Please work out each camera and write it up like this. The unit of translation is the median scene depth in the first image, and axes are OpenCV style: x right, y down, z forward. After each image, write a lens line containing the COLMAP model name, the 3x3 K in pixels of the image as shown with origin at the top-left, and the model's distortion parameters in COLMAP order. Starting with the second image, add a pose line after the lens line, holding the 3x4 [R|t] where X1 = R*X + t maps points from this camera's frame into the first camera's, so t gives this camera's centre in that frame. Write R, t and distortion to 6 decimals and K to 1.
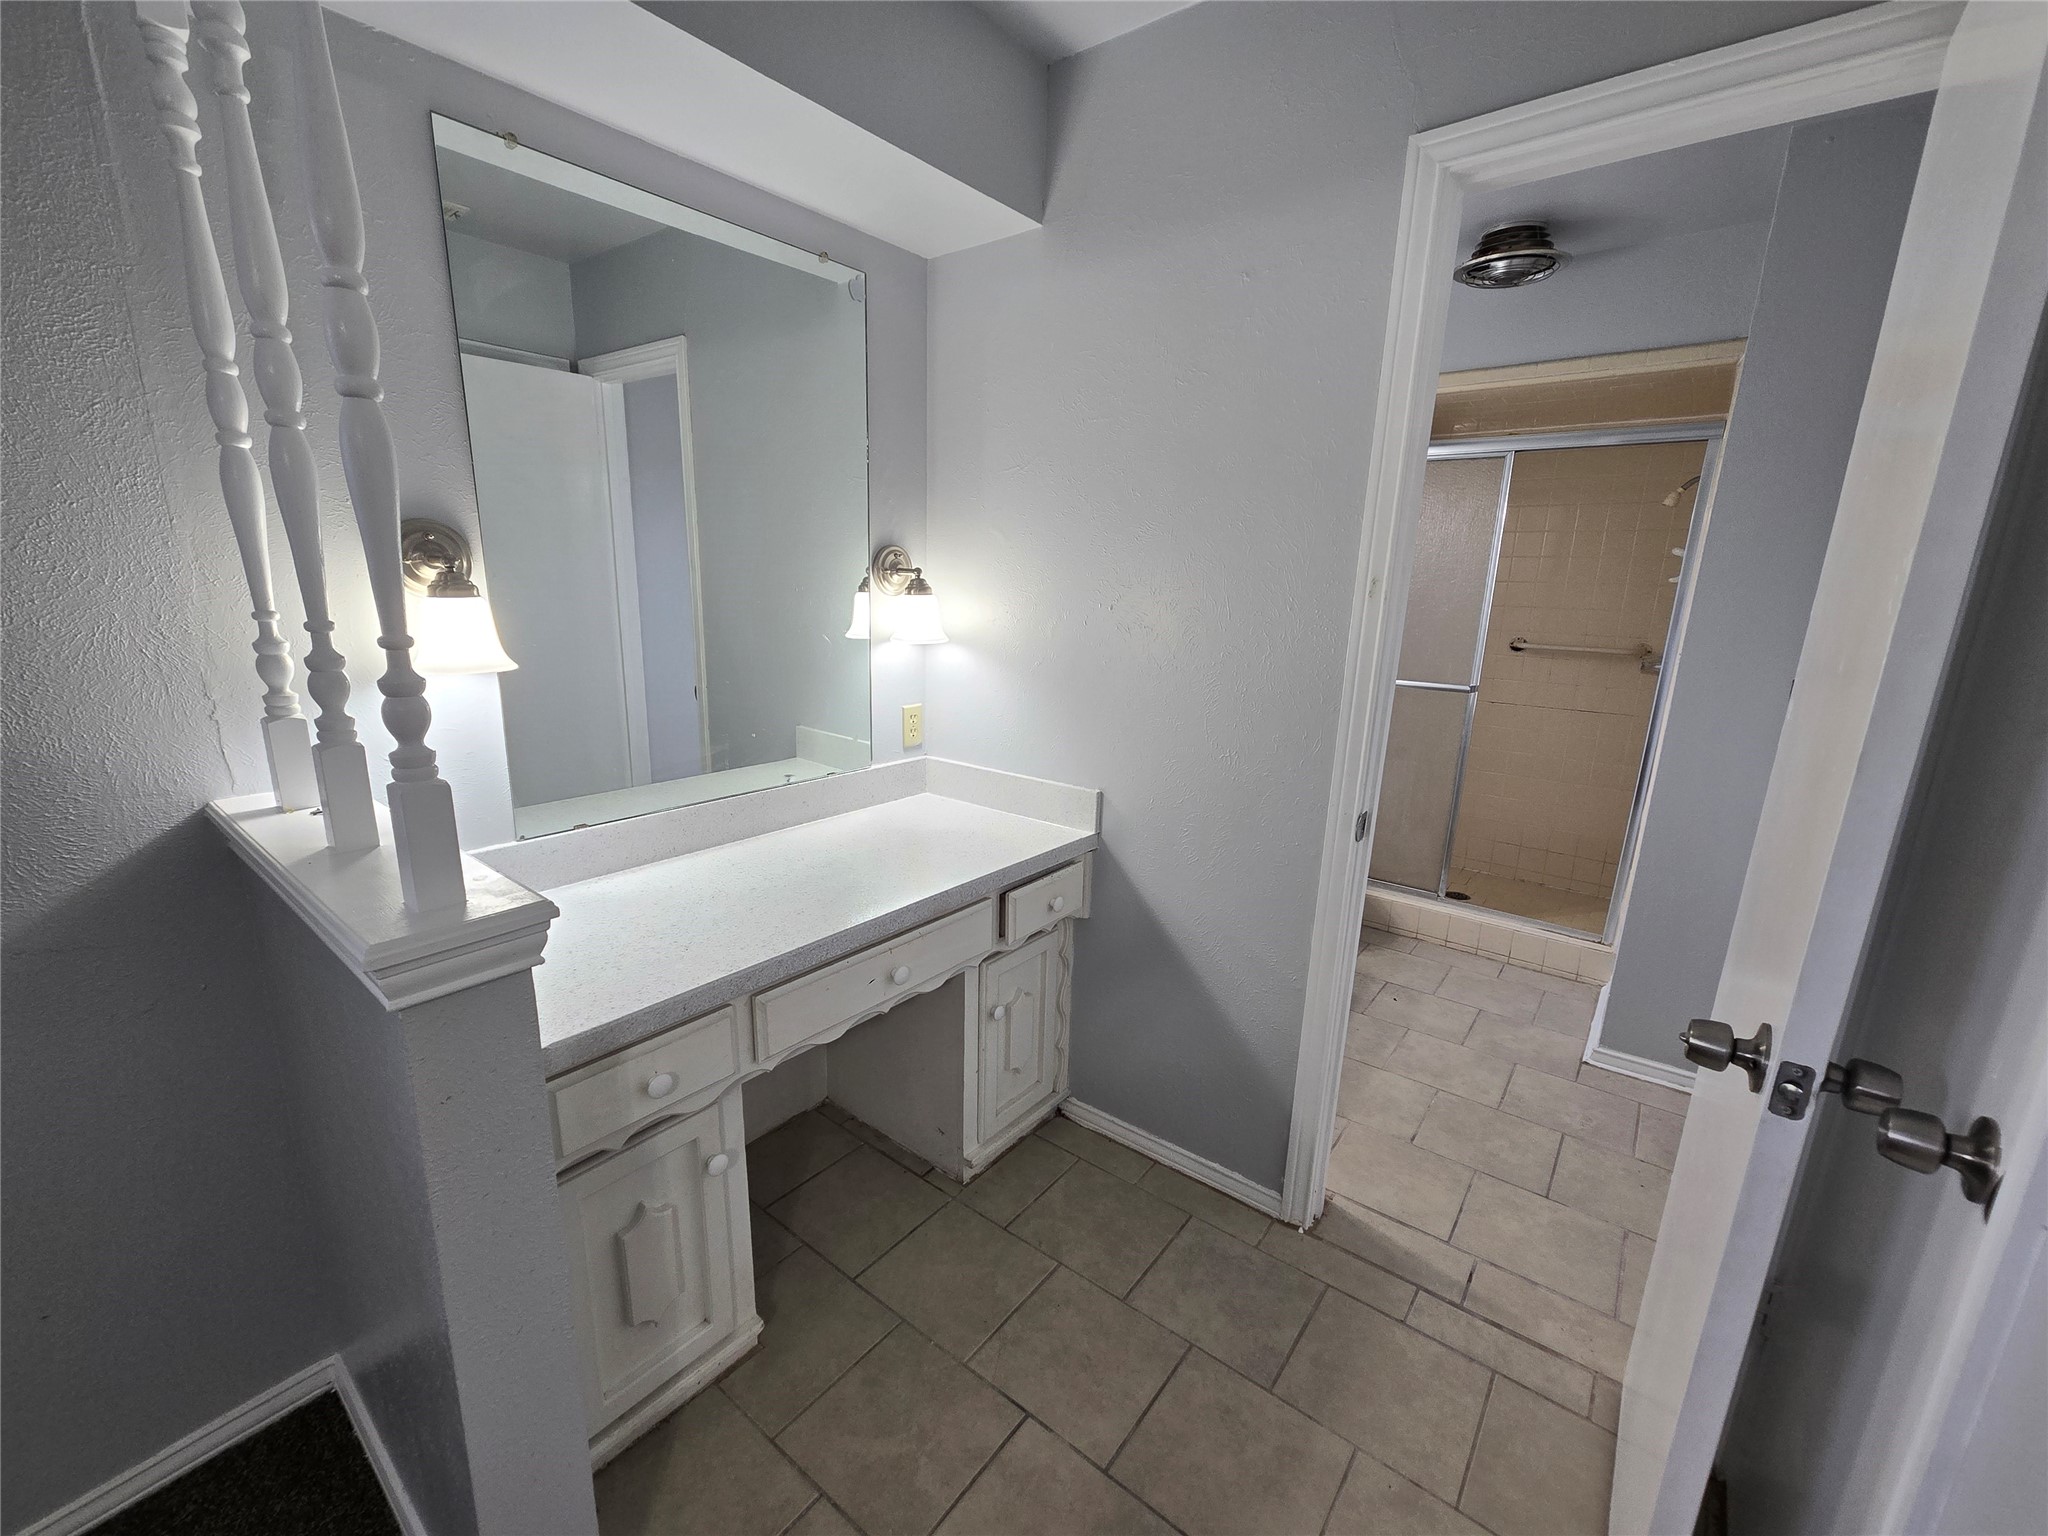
lens RADIAL K [[836.7, 0, 1020.0], [0, 836.7, 772.7], [0, 0, 1]] dist [0.000358, 0.001117]
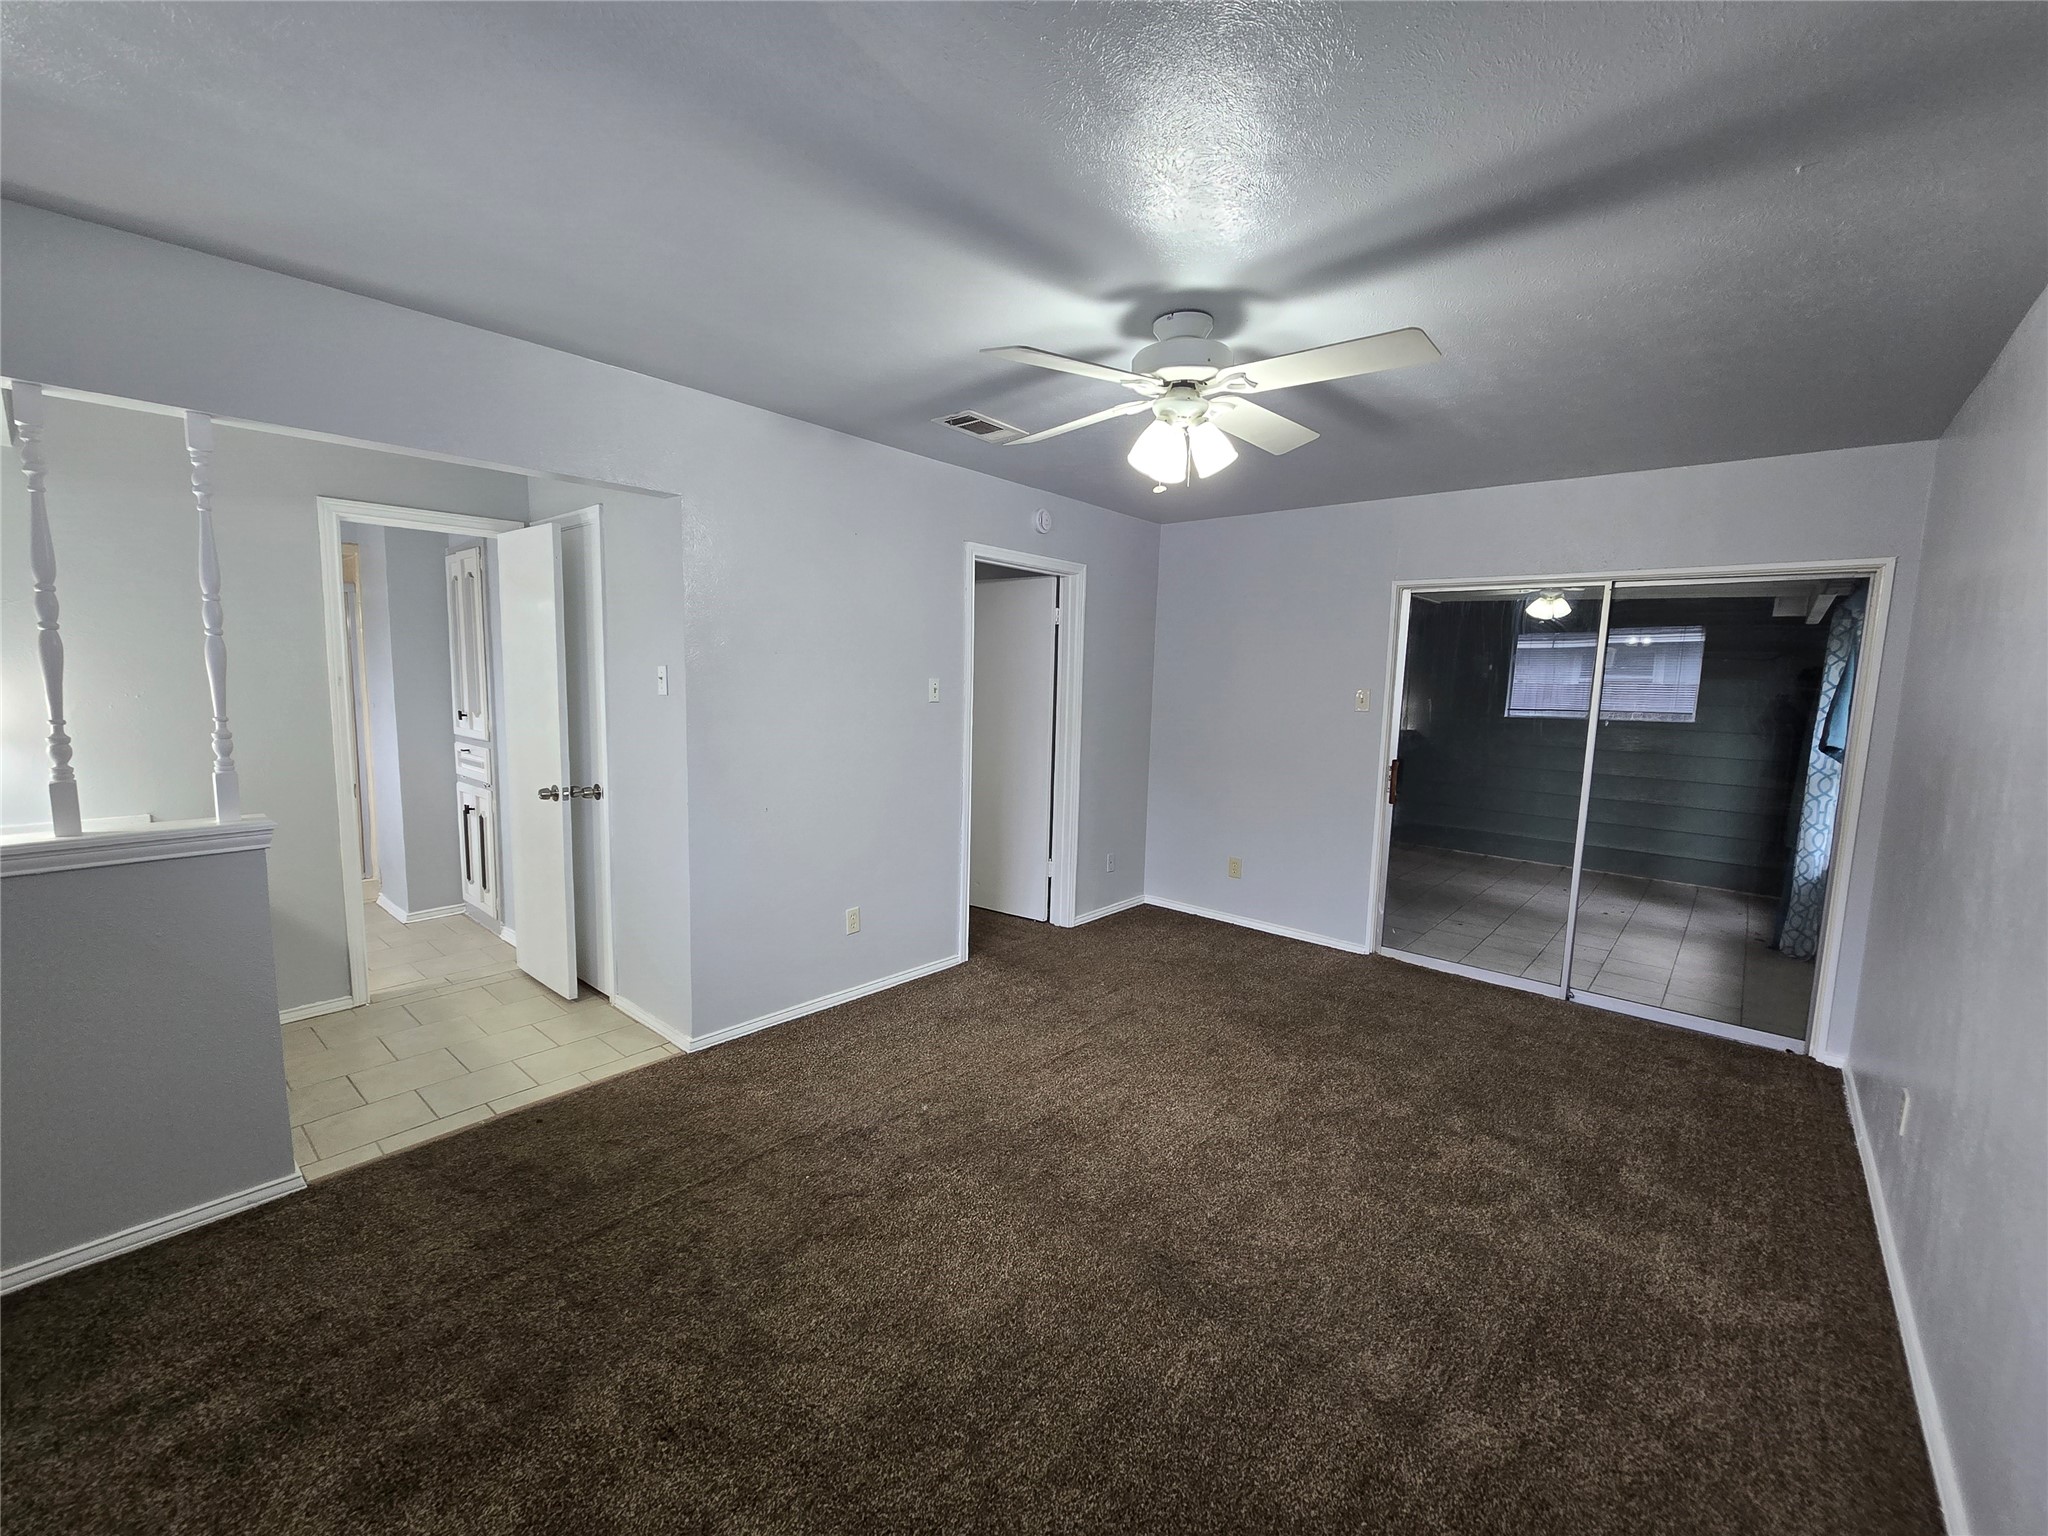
lens RADIAL K [[836.7, 0, 1022.4], [0, 836.7, 772.6], [0, 0, 1]] dist [0.000358, 0.001117]
pose [[0.034107, -0.132681, 0.990572, -2.579383], [0.213307, 0.969277, 0.122484, 0.197677], [-0.976390, 0.207119, 0.061361, -1.253649]]
